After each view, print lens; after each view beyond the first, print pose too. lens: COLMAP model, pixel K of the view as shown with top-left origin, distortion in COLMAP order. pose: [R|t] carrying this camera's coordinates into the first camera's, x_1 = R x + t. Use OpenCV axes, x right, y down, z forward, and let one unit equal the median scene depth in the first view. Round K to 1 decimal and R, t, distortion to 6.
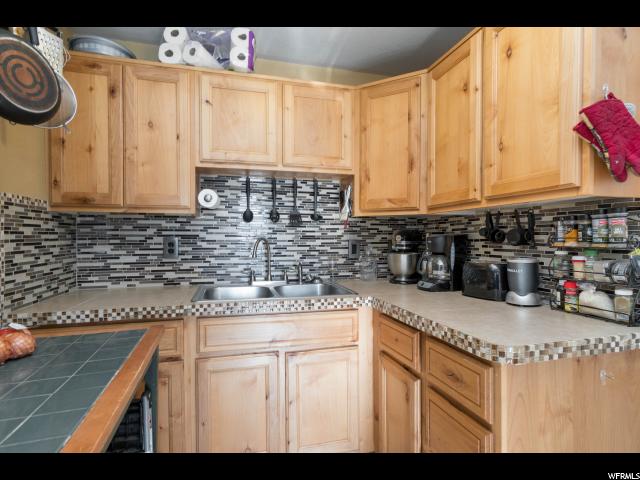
lens RADIAL K [[340.6, 0, 324.7], [0, 340.6, 241.8], [0, 0, 1]] dist [0.007461, -0.002102]
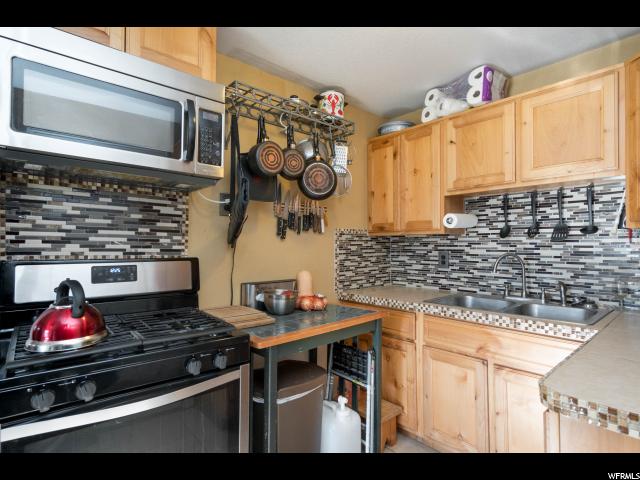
lens RADIAL K [[340.6, 0, 317.0], [0, 340.6, 242.7], [0, 0, 1]] dist [0.007461, -0.002102]
pose [[0.440369, -0.007239, -0.897788, 0.549688], [-0.008772, 0.999885, -0.012365, -0.030258], [0.897774, 0.013321, 0.440255, 0.032597]]
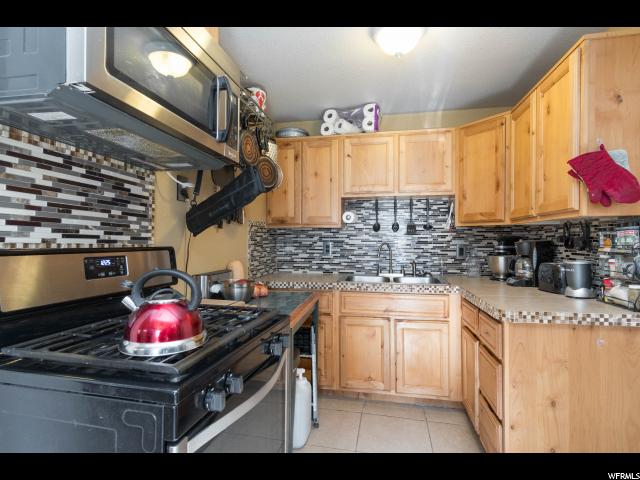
lens RADIAL K [[340.6, 0, 322.3], [0, 340.6, 238.9], [0, 0, 1]] dist [0.007461, -0.002102]
pose [[0.898521, -0.000815, -0.438931, 0.235810], [-0.006123, 0.999878, -0.014391, -0.006422], [0.438889, 0.015619, 0.898406, -0.454586]]
